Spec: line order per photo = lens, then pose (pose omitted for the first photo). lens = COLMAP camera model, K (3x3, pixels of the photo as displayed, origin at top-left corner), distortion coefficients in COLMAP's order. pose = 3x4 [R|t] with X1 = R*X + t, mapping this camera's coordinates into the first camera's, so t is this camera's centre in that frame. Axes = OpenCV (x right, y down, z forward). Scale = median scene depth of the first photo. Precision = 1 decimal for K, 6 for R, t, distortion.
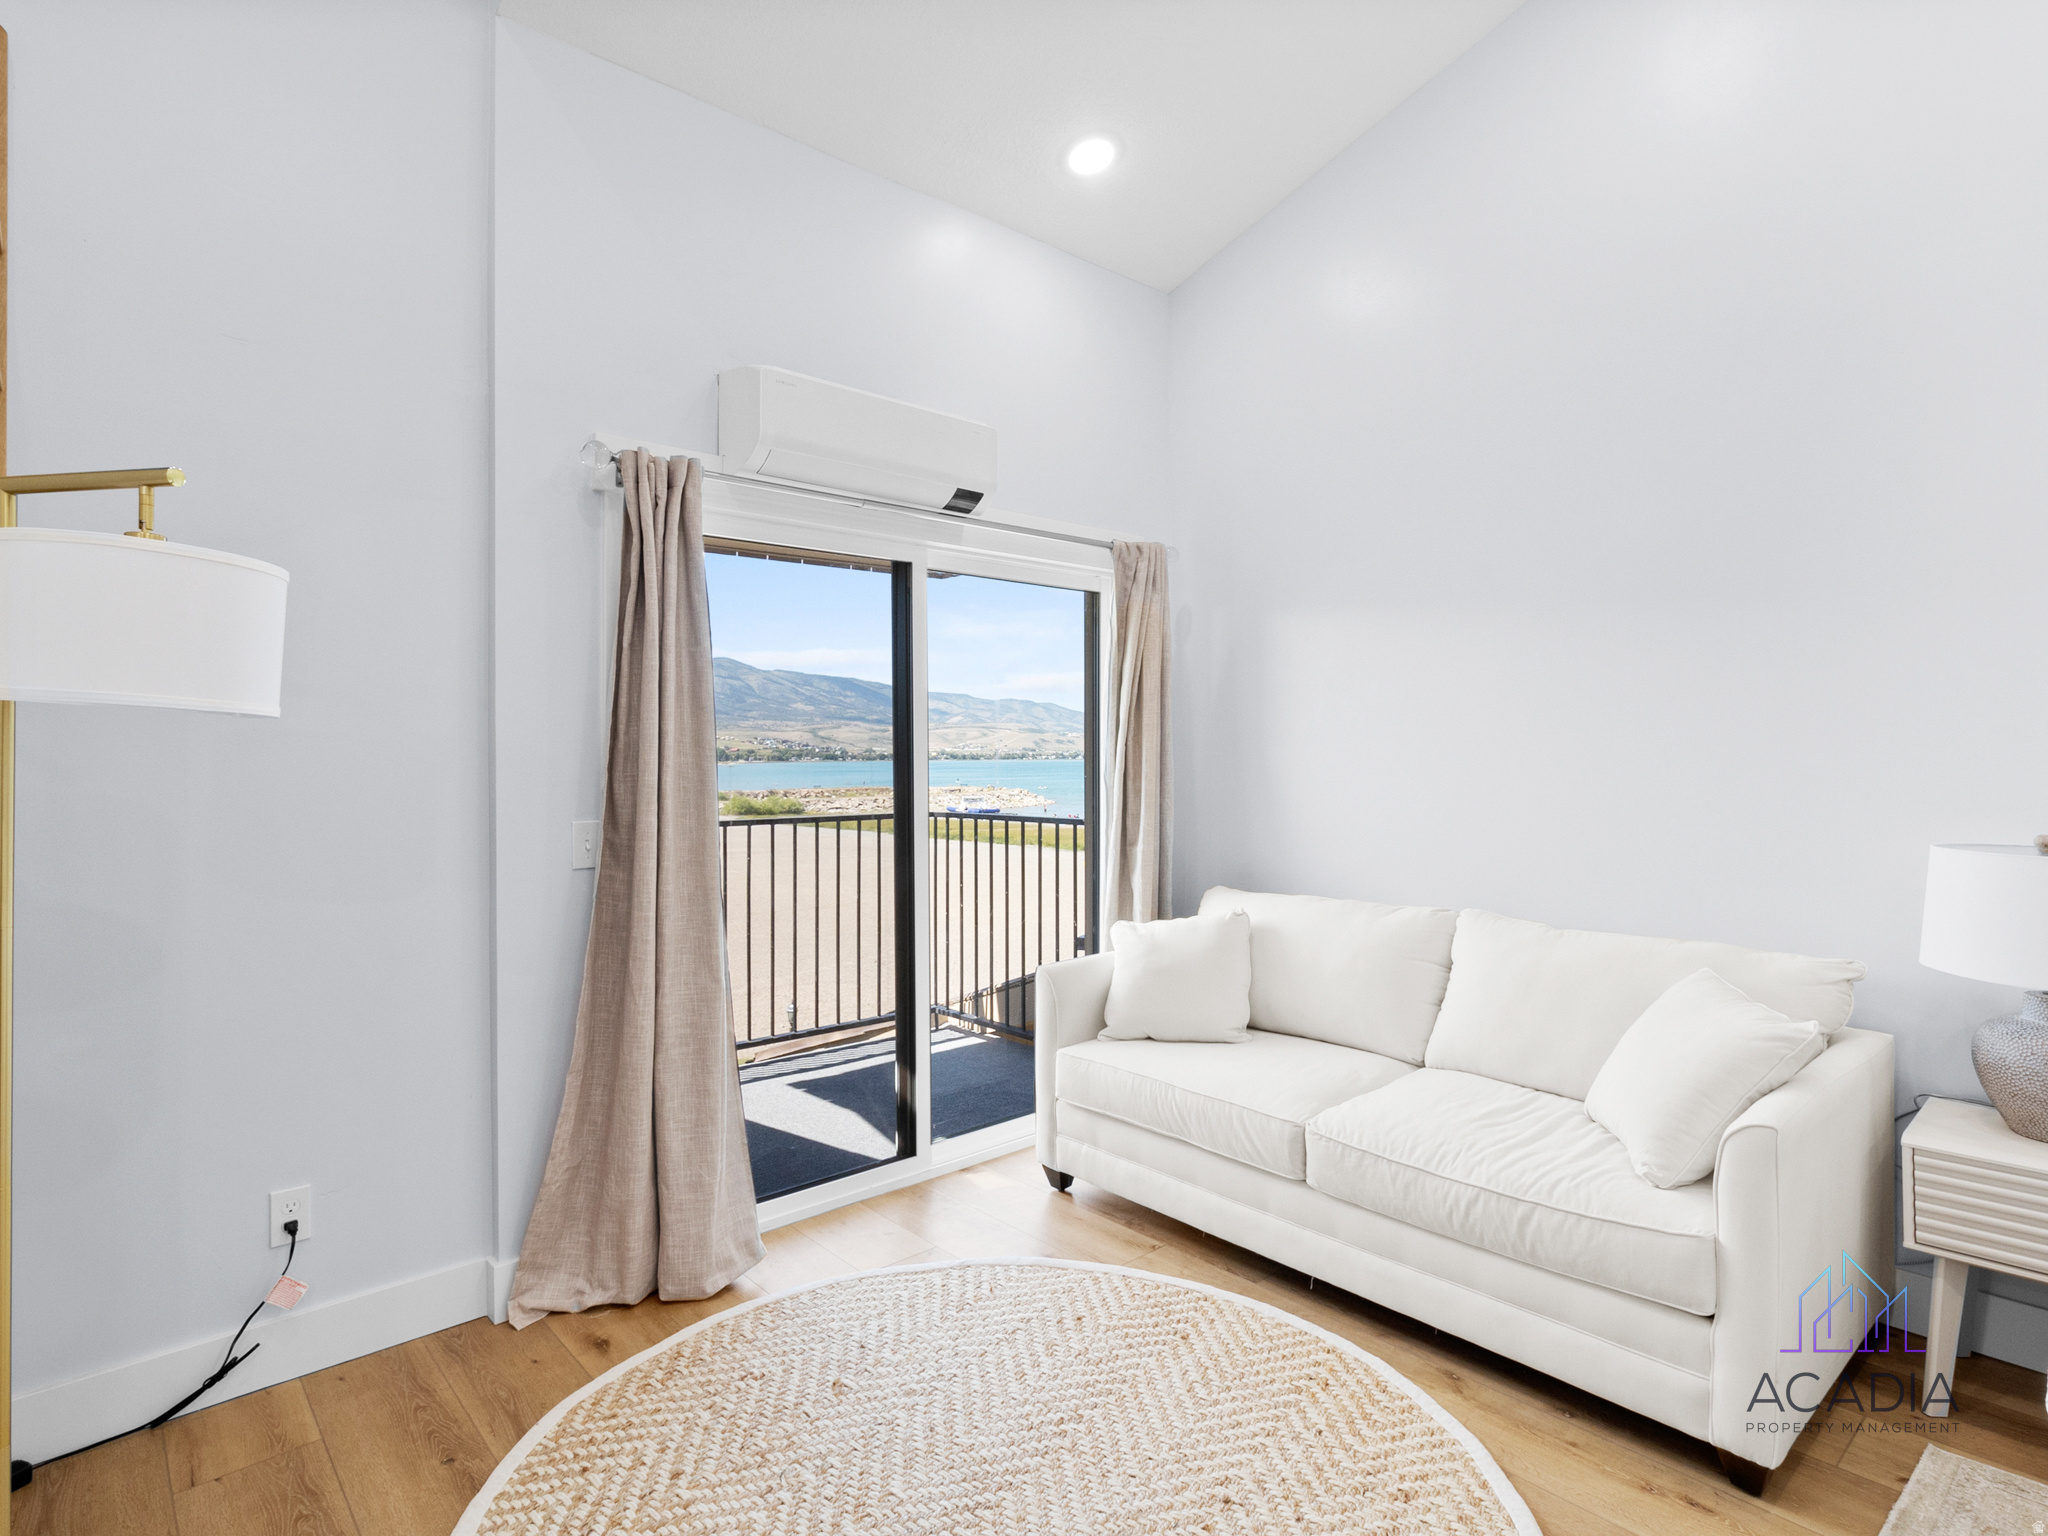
lens RADIAL K [[1093.6, 0, 1038.6], [0, 1093.6, 754.3], [0, 0, 1]] dist [0.003591, -0.000623]
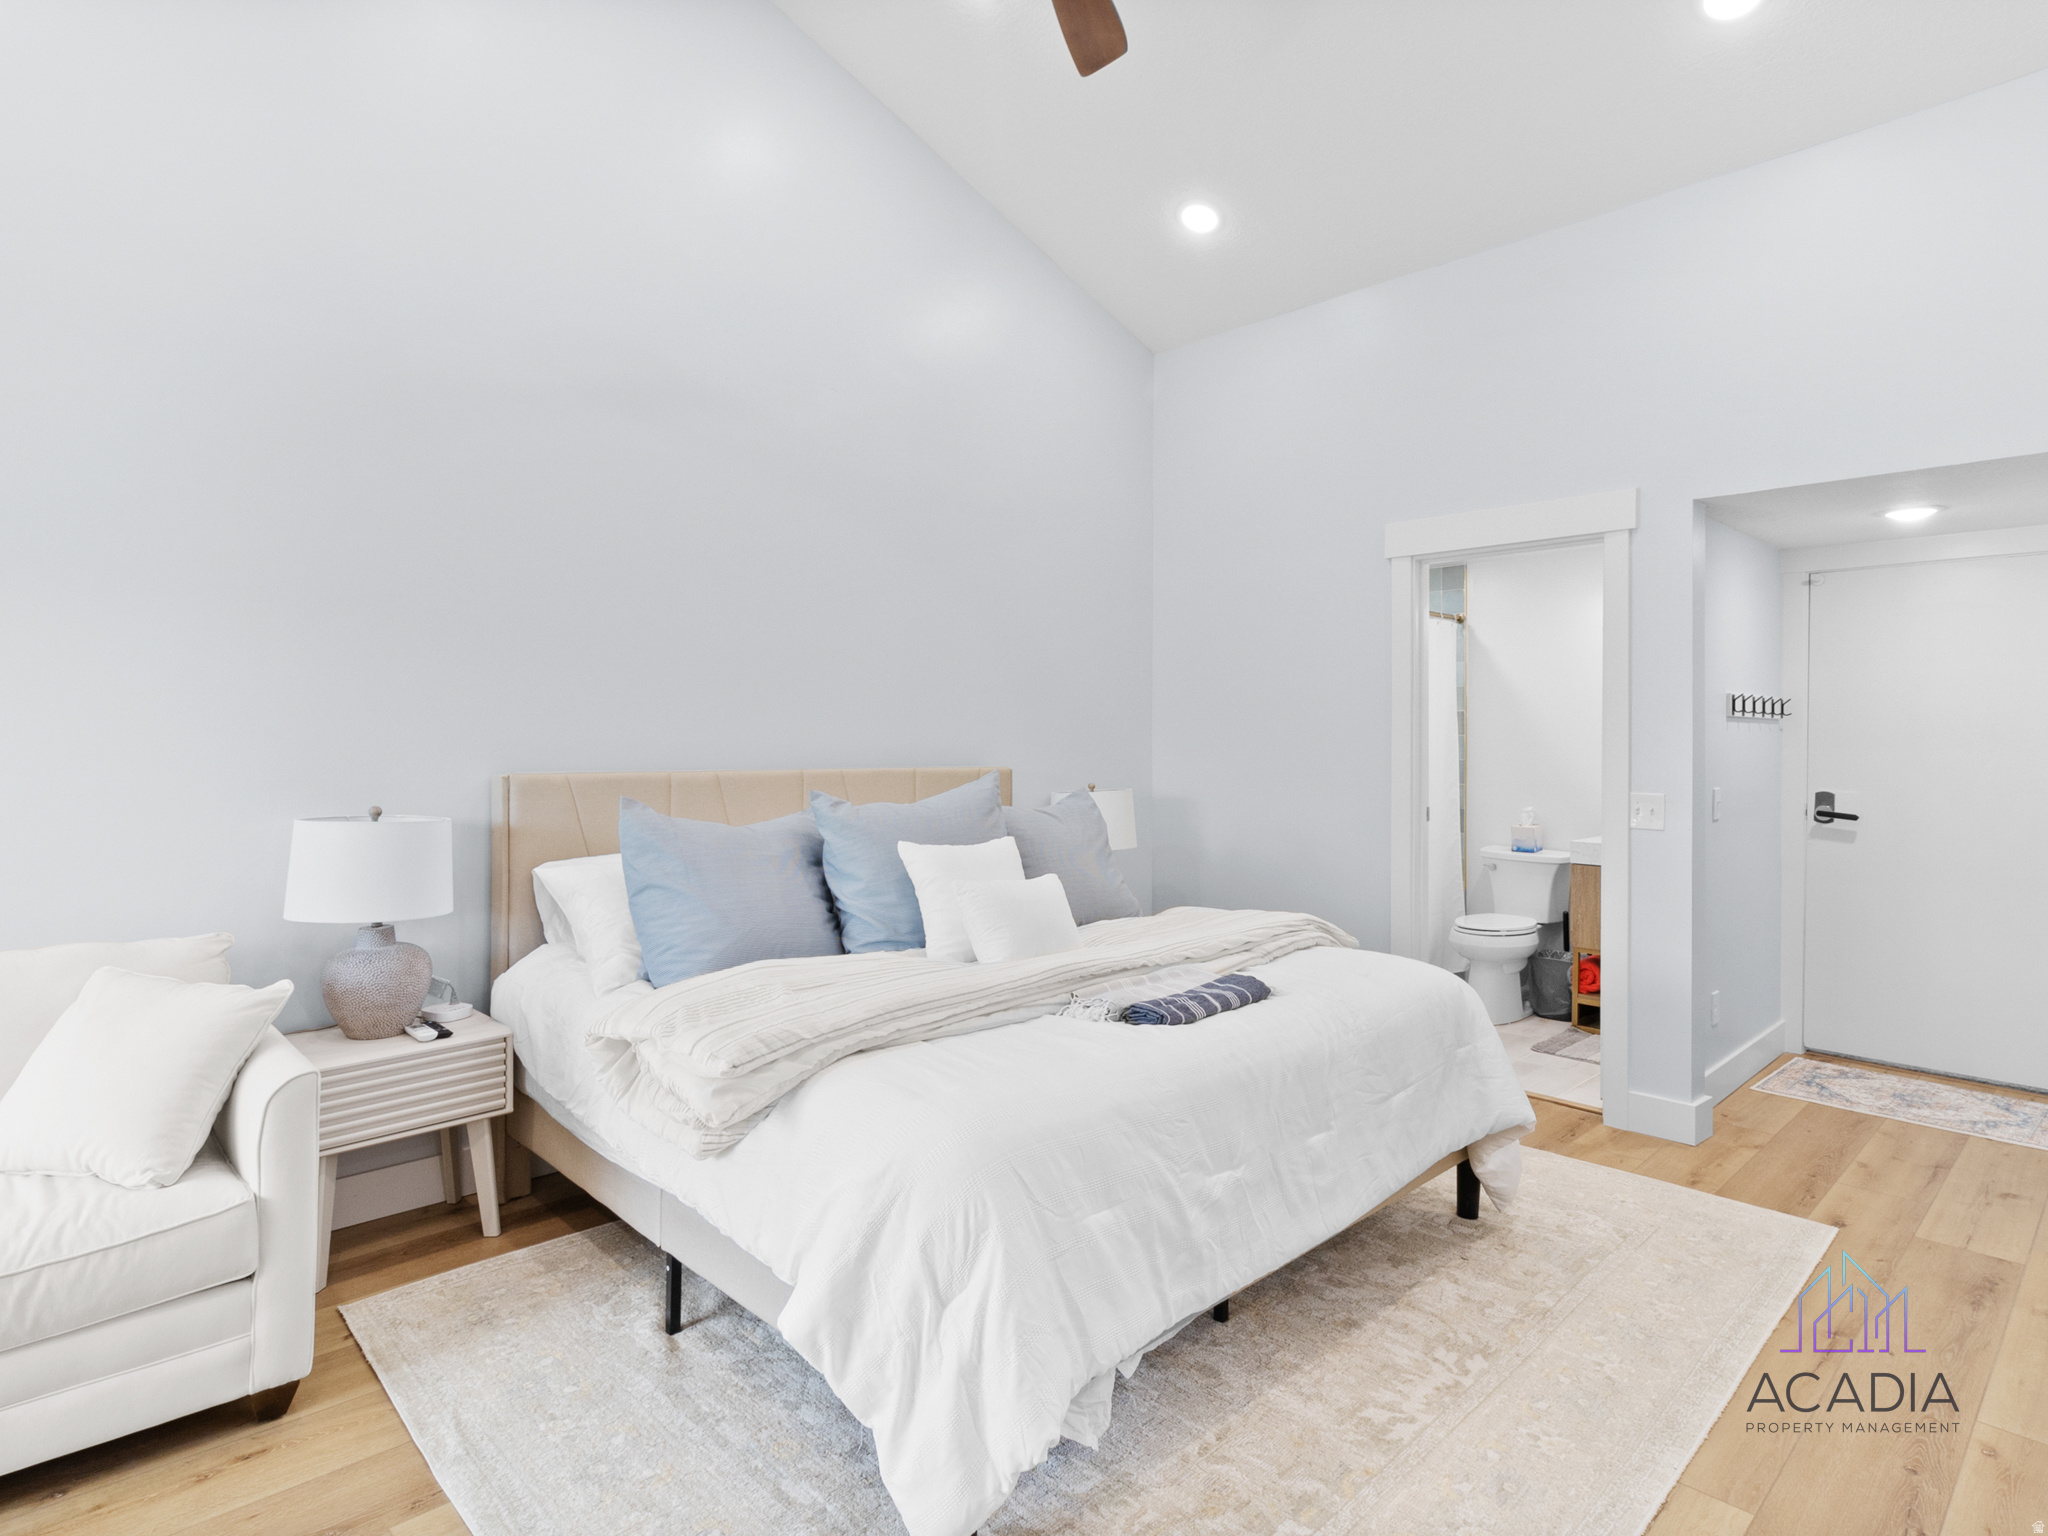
lens RADIAL K [[1113.7, 0, 1052.4], [0, 1113.7, 728.8], [0, 0, 1]] dist [-0.003088, 0.000298]
pose [[-0.047121, 0.018278, 0.998722, -0.380684], [-0.005328, 0.999814, -0.018550, 0.001030], [-0.998875, -0.006195, -0.047015, 0.209766]]
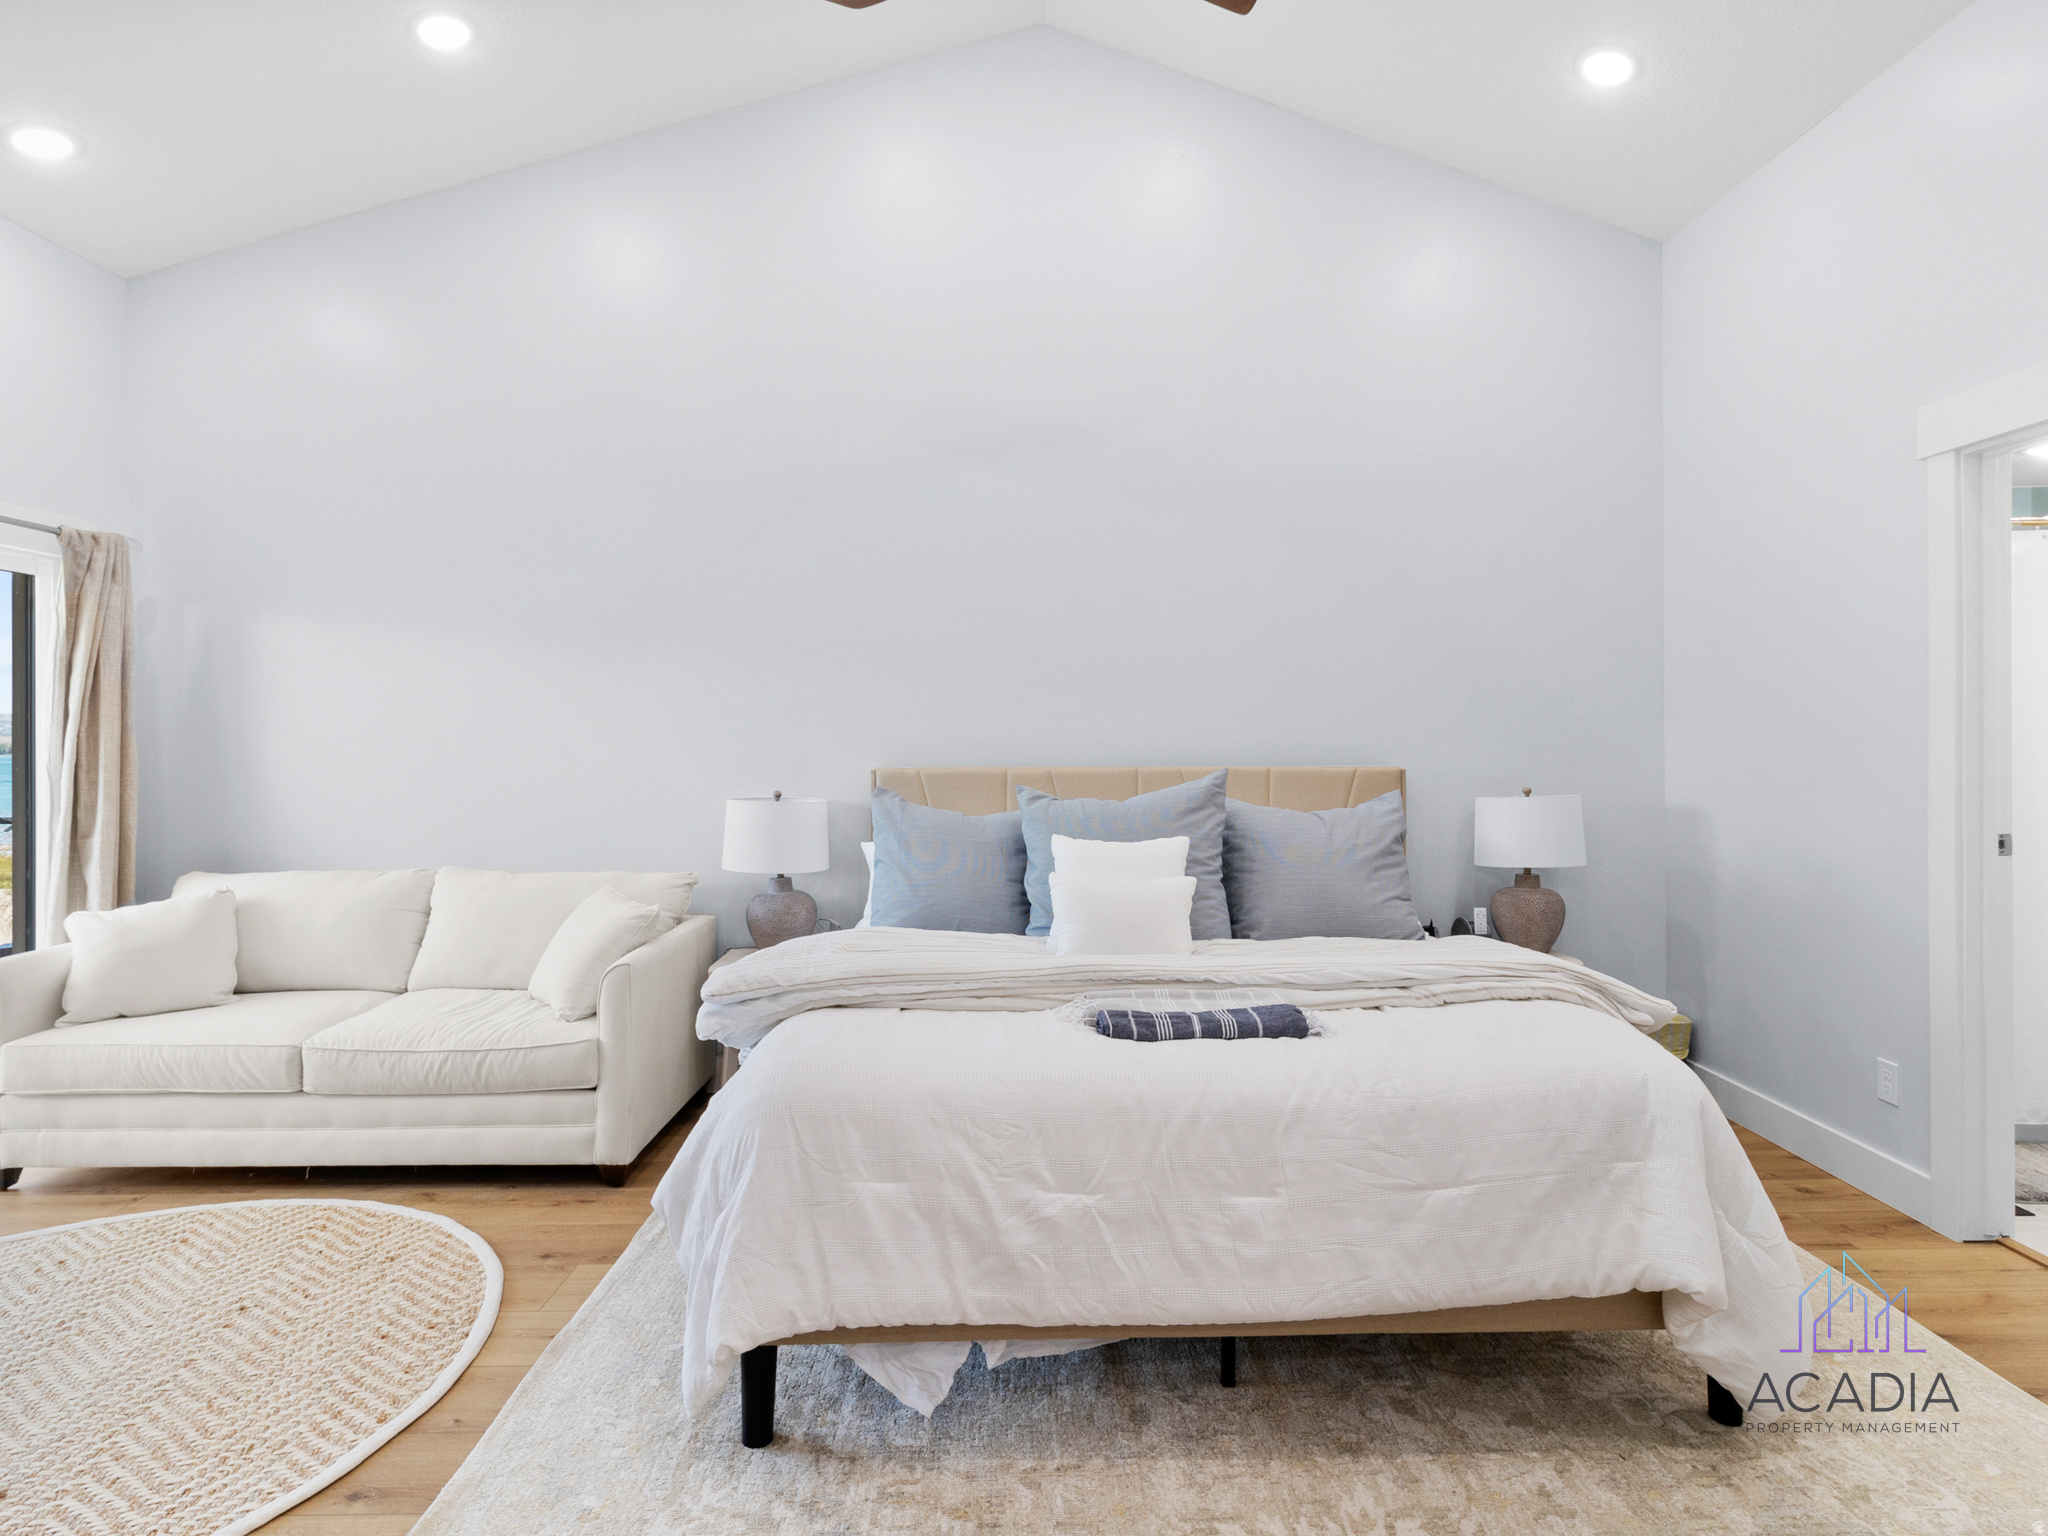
lens RADIAL K [[1112.8, 0, 1043.1], [0, 1112.8, 747.3], [0, 0, 1]] dist [0.003494, 0.000207]
pose [[0.655600, 0.000514, 0.755108, -0.157516], [-0.000858, 1.000000, 0.000064, 0.001280], [-0.755108, -0.000690, 0.655600, -0.454808]]
